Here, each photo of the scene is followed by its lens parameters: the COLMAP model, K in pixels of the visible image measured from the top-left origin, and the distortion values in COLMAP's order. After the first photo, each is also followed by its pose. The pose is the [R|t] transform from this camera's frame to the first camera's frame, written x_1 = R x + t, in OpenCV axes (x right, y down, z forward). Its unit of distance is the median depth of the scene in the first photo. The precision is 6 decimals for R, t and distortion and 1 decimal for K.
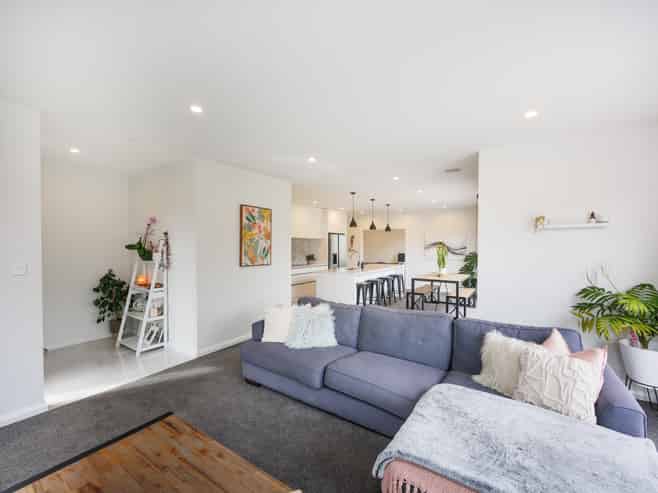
lens RADIAL K [[277.9, 0, 329.0], [0, 277.9, 246.5], [0, 0, 1]] dist [0.000610, 0.000152]
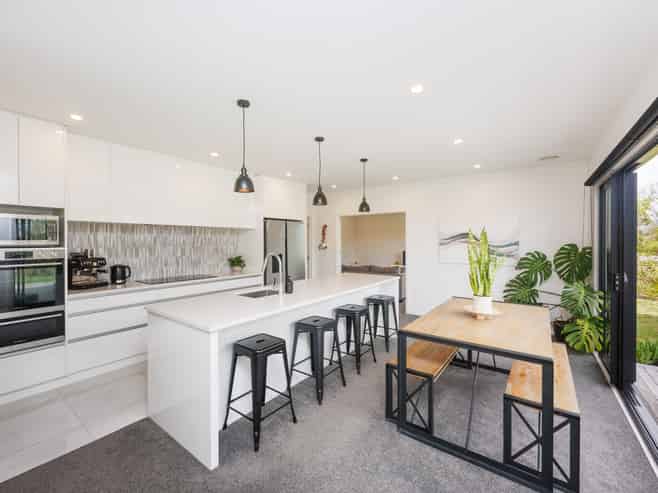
lens RADIAL K [[277.9, 0, 329.0], [0, 277.9, 246.5], [0, 0, 1]] dist [0.000610, 0.000152]
pose [[0.998624, -0.004845, -0.052212, 0.156540], [0.005644, 0.999869, 0.015154, 0.001129], [0.052132, -0.015428, 0.998521, 0.440533]]
